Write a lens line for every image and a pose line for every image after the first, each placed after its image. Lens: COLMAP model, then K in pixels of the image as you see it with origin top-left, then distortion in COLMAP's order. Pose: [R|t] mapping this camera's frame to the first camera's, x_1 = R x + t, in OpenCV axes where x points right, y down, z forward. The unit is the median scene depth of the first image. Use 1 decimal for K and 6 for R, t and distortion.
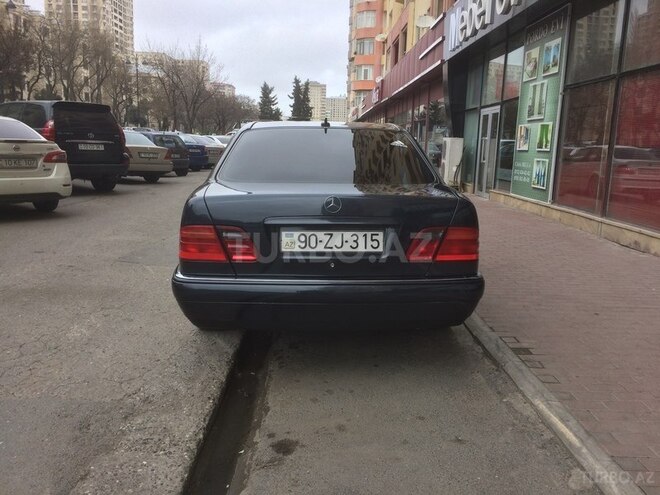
lens RADIAL K [[559.4, 0, 334.2], [0, 559.4, 249.9], [0, 0, 1]] dist [0.091837, -0.141853]
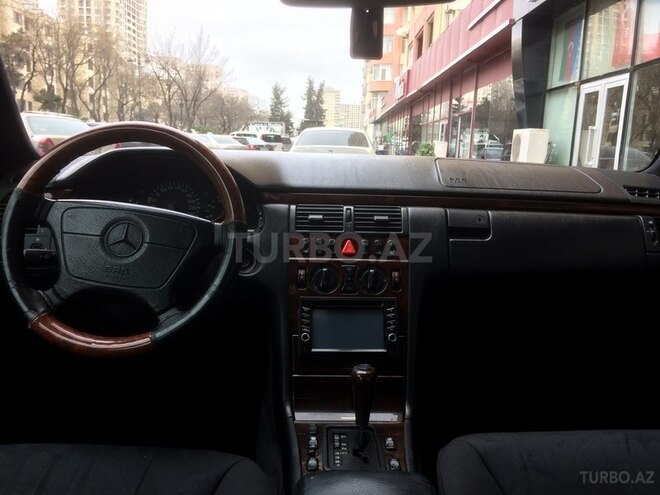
lens RADIAL K [[559.4, 0, 334.2], [0, 559.4, 249.9], [0, 0, 1]] dist [0.091837, -0.141853]
pose [[0.999704, 0.010404, -0.022010, -0.014730], [-0.010643, 0.999885, -0.010776, -0.064479], [0.021896, 0.011007, 0.999700, 0.461281]]
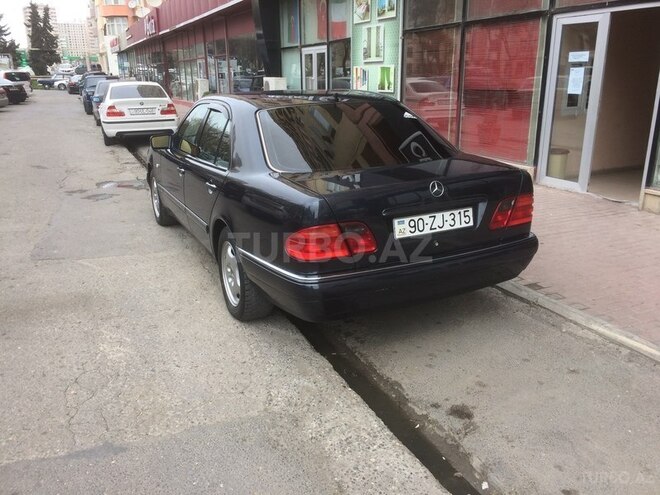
lens RADIAL K [[559.4, 0, 334.2], [0, 559.4, 249.9], [0, 0, 1]] dist [0.091837, -0.141853]
pose [[0.915500, -0.154559, 0.371444, -0.164208], [0.109640, 0.984164, 0.139284, -0.037536], [-0.387089, -0.086790, 0.917948, 0.020419]]
